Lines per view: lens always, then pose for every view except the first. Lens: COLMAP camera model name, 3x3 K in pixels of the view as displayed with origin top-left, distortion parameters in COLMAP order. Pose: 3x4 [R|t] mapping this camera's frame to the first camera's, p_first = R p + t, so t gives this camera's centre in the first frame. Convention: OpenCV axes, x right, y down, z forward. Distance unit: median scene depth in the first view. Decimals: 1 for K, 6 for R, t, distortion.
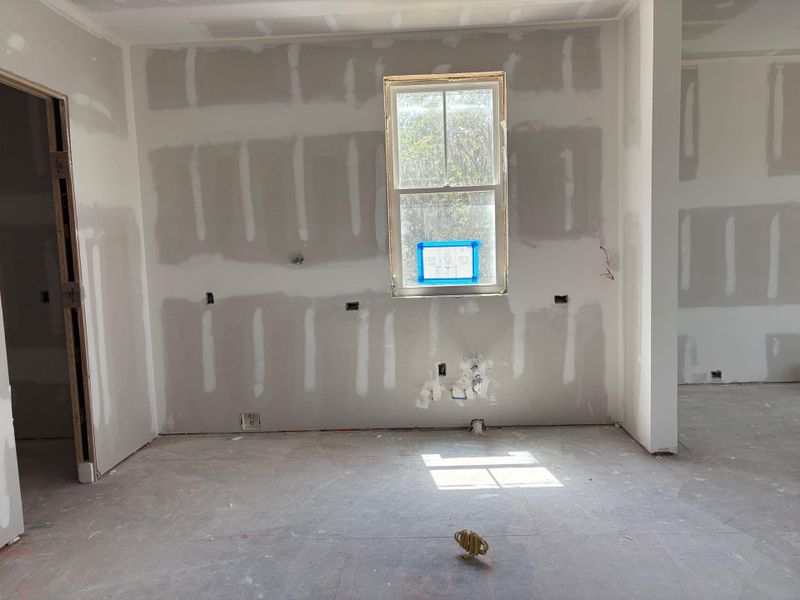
lens RADIAL K [[617.5, 0, 400.0], [0, 617.5, 300.0], [0, 0, 1]] dist [0.028547, -0.006275]
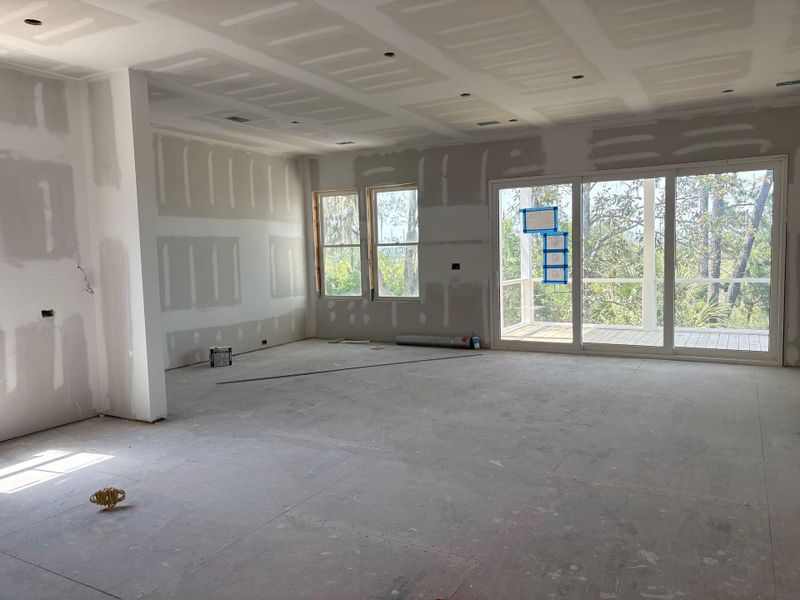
lens RADIAL K [[617.5, 0, 400.0], [0, 617.5, 300.0], [0, 0, 1]] dist [0.028547, -0.006275]
pose [[0.465642, -0.053082, 0.883380, -0.459050], [0.096982, 0.995248, 0.008684, 0.028224], [-0.879643, 0.081629, 0.468577, -0.089348]]
